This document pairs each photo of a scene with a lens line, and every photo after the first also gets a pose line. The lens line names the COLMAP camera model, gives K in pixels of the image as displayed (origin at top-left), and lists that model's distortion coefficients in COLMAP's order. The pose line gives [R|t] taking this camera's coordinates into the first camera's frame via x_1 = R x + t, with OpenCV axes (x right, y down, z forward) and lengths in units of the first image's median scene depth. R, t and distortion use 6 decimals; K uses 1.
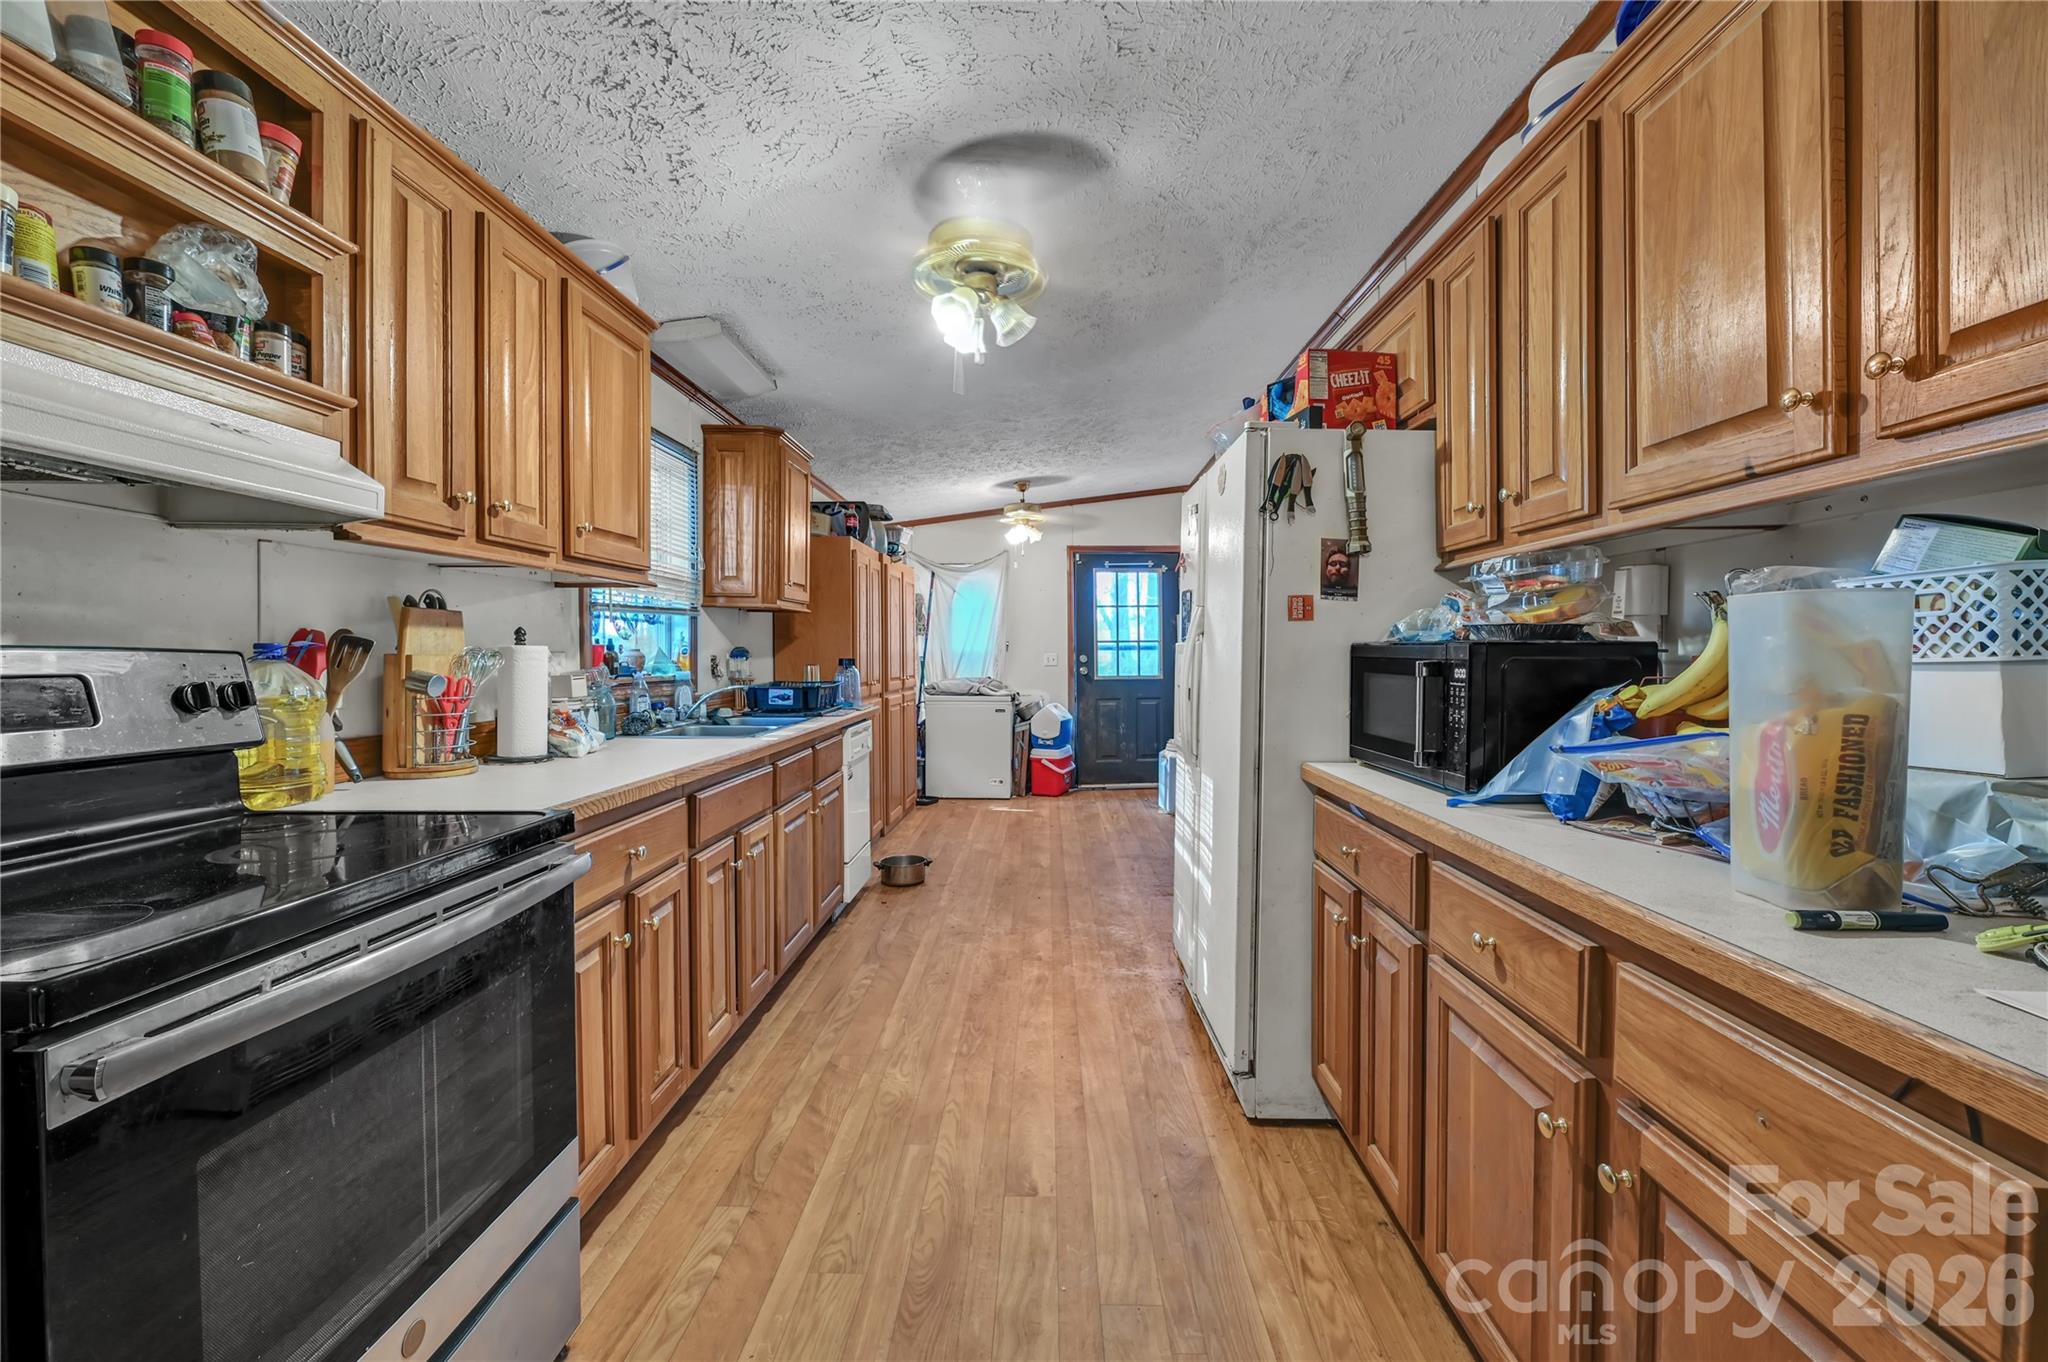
lens RADIAL K [[819.4, 0, 1031.0], [0, 819.4, 672.4], [0, 0, 1]] dist [-0.002446, -0.000779]
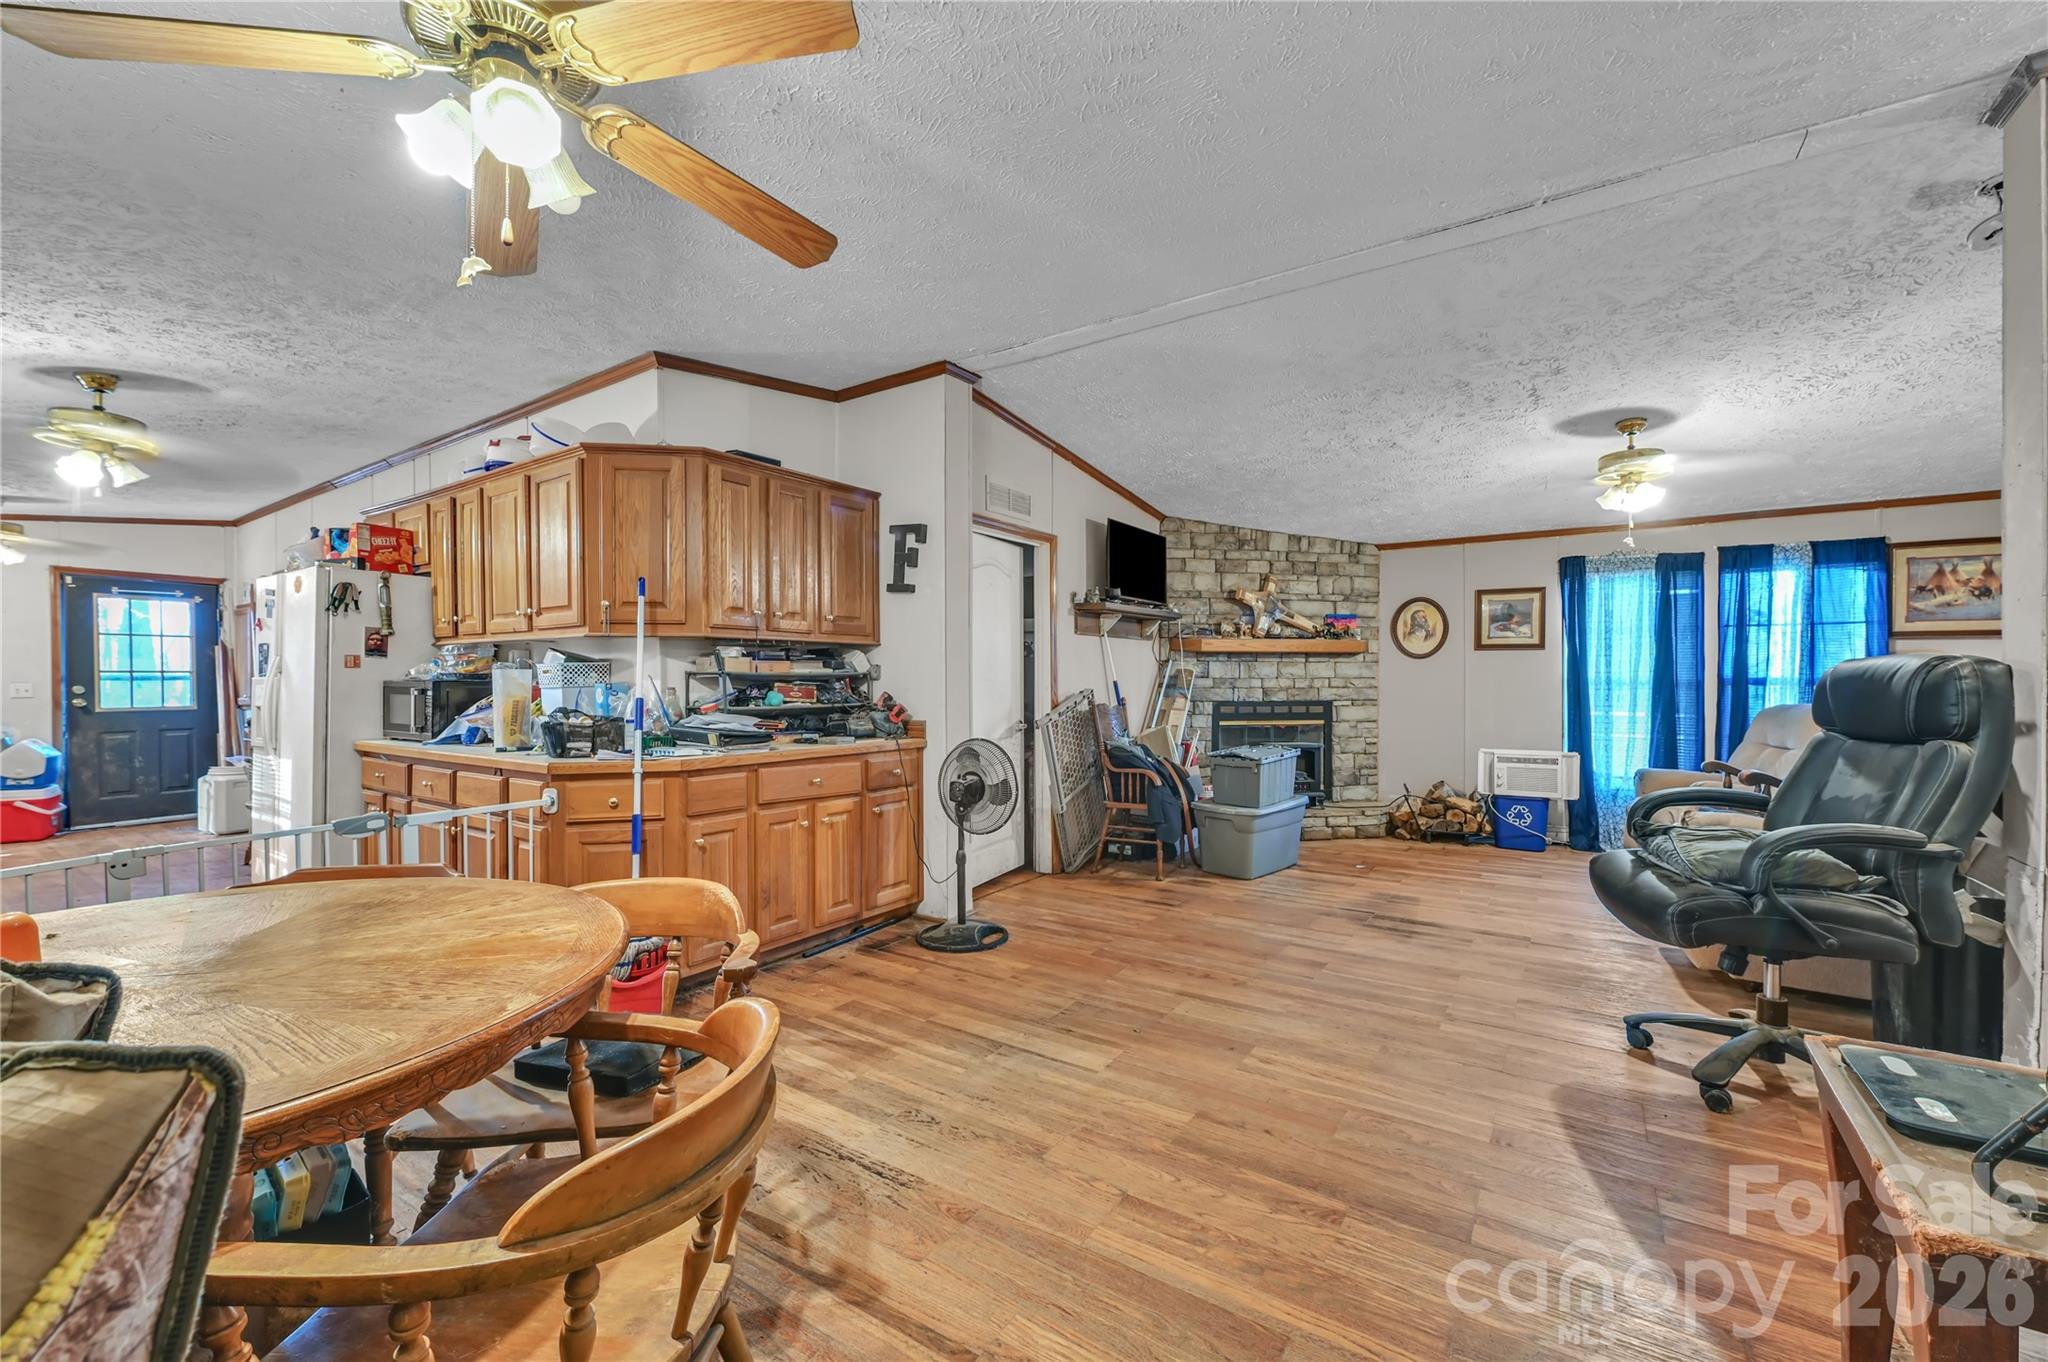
lens RADIAL K [[814.6, 0, 1022.5], [0, 814.6, 688.6], [0, 0, 1]] dist [-0.002494, -0.000337]
pose [[0.548602, -0.002104, 0.836081, -0.379117], [0.016942, 0.999819, -0.008600, 0.026847], [-0.835912, 0.018883, 0.548538, -1.275771]]
